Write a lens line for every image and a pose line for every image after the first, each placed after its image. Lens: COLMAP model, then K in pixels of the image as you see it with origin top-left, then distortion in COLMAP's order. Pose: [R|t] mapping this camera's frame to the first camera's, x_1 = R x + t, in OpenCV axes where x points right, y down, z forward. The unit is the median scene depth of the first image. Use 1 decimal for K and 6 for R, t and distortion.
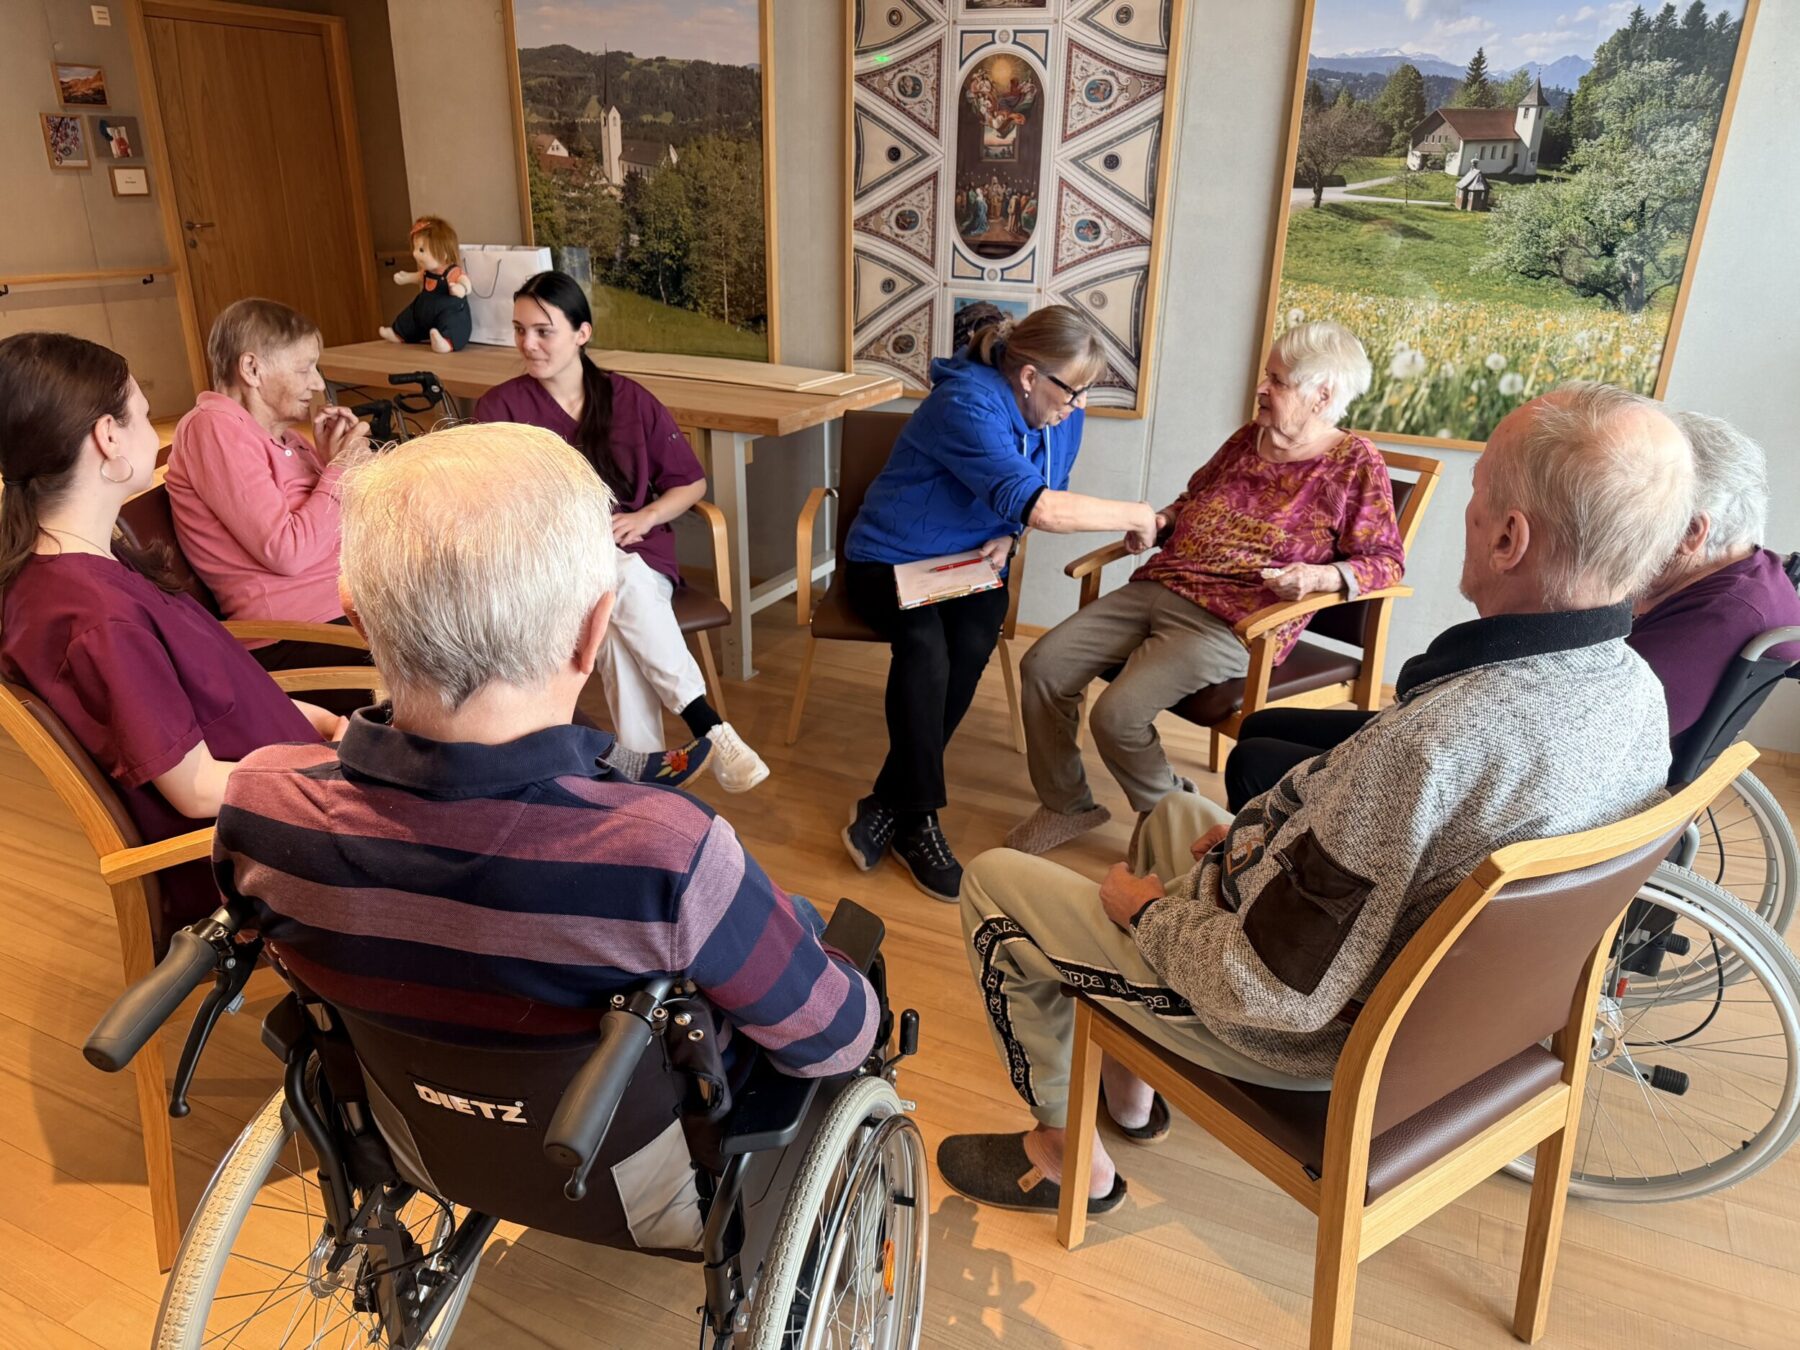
lens RADIAL K [[1267.3, 0, 907.4], [0, 1267.3, 727.0], [0, 0, 1]] dist [0.024010, -0.027447]
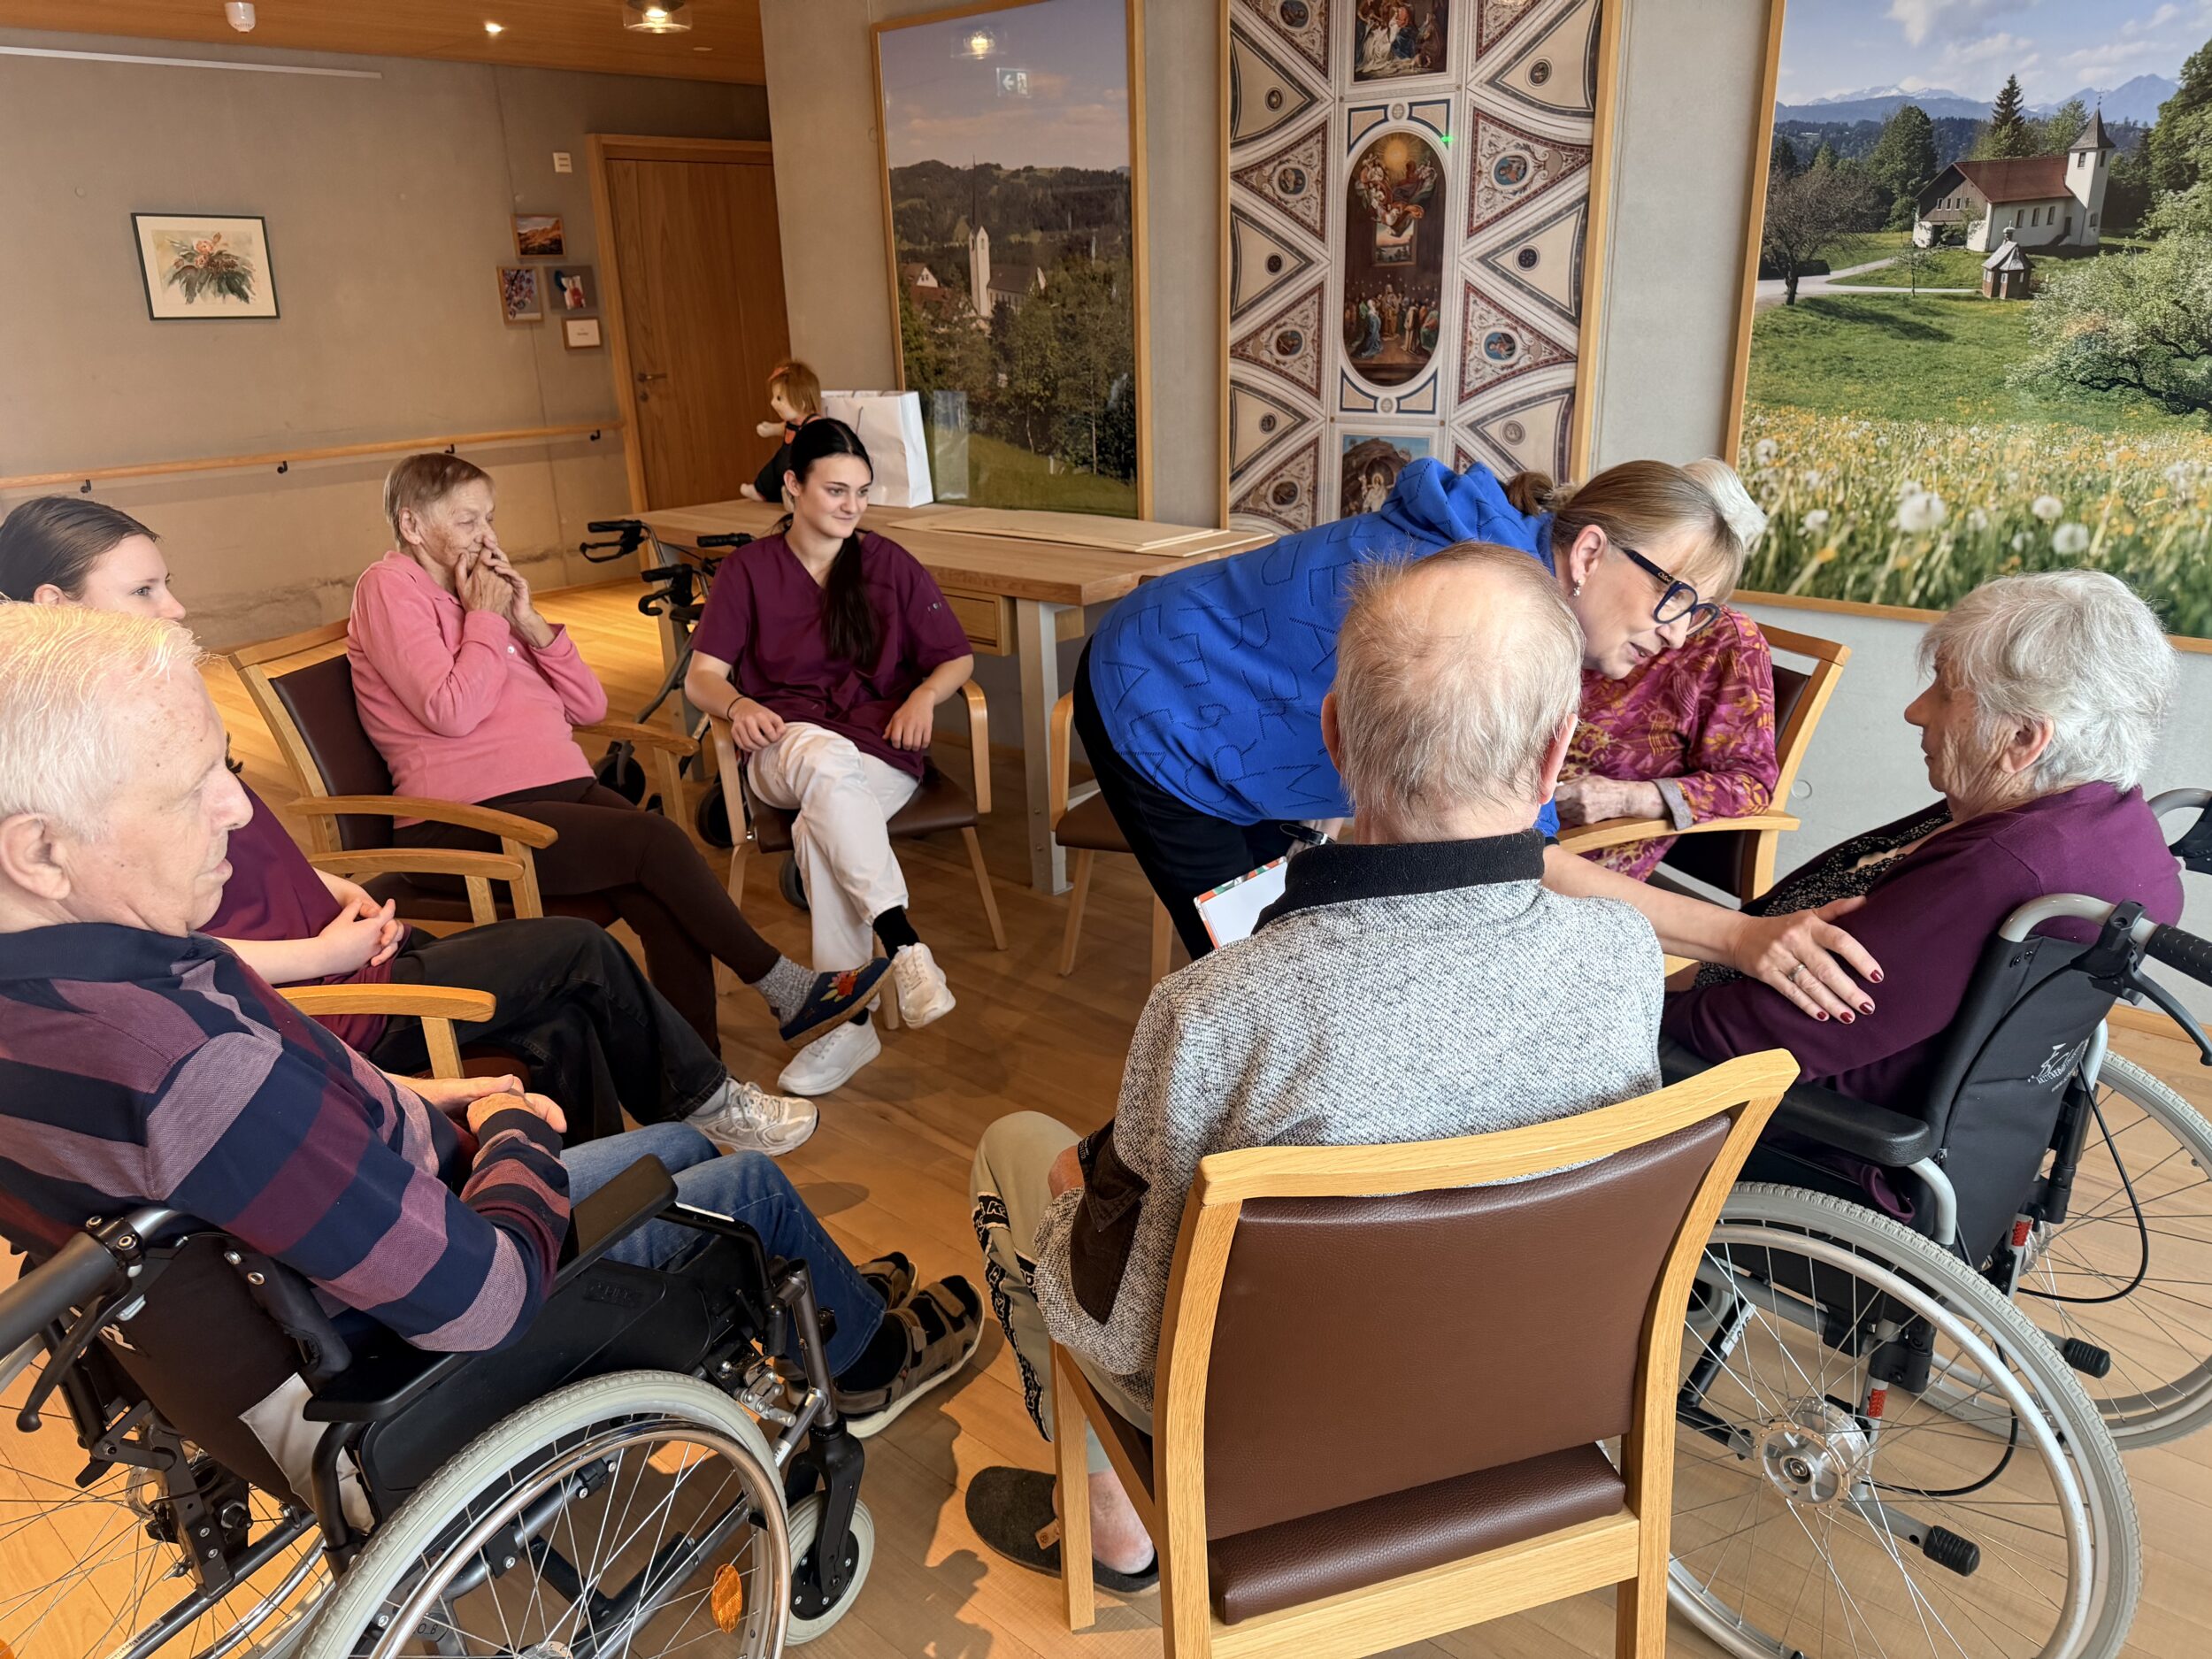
lens RADIAL K [[1557.4, 0, 1102.4], [0, 1557.4, 899.5], [0, 0, 1]] dist [0.024010, -0.027447]
pose [[0.958250, 0.059879, -0.279592, 0.202763], [-0.071204, 0.996995, -0.030518, -0.005882], [0.276925, 0.049152, 0.959634, 0.030267]]
